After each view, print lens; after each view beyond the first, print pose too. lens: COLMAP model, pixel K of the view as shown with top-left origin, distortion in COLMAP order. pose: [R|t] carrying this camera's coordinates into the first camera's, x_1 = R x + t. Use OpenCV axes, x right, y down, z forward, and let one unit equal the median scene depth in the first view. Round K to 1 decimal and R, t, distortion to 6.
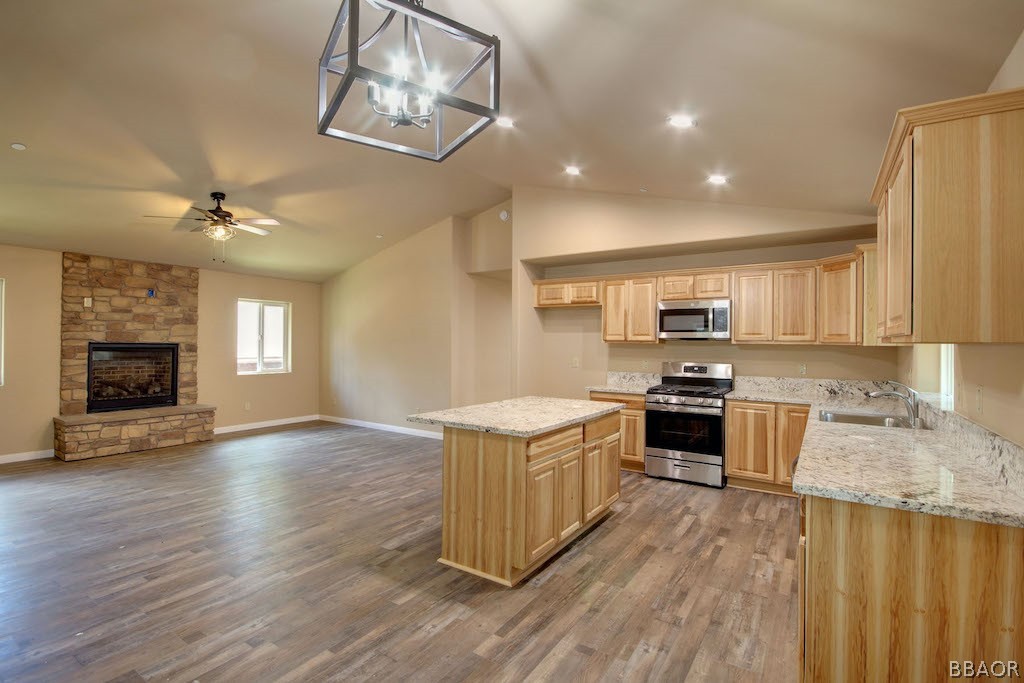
lens RADIAL K [[494.1, 0, 499.2], [0, 494.1, 324.6], [0, 0, 1]] dist [0.004177, -0.004752]
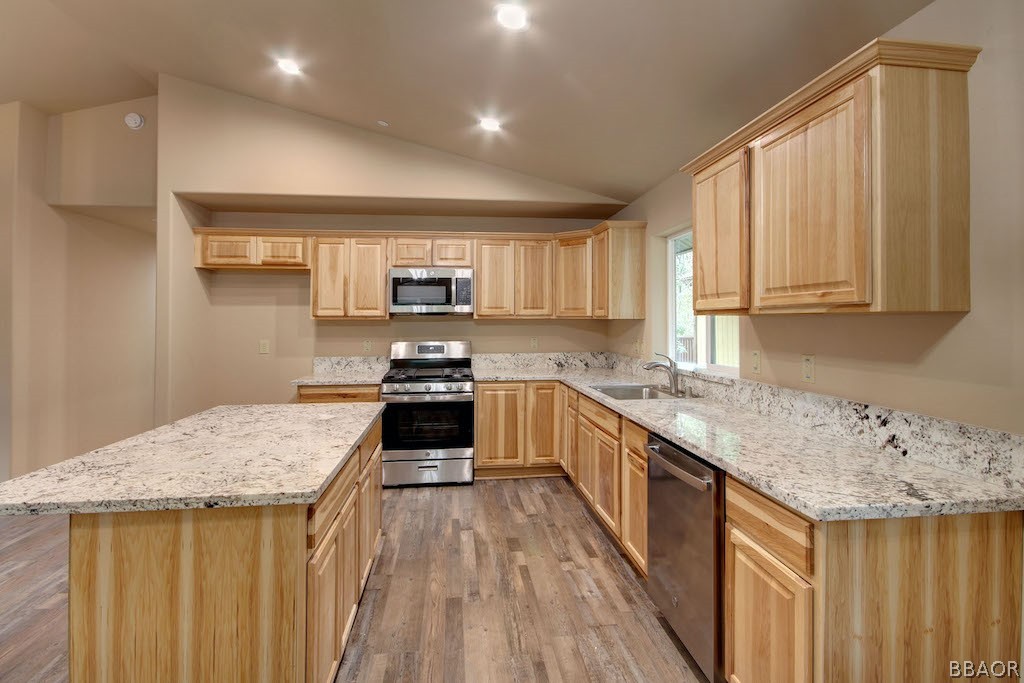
lens RADIAL K [[494.1, 0, 513.1], [0, 494.1, 310.0], [0, 0, 1]] dist [0.004177, -0.004752]
pose [[0.741990, 0.004260, 0.670397, -0.089911], [-0.015061, 0.999833, 0.010316, 0.014069], [-0.670242, -0.017751, 0.741931, 0.326980]]
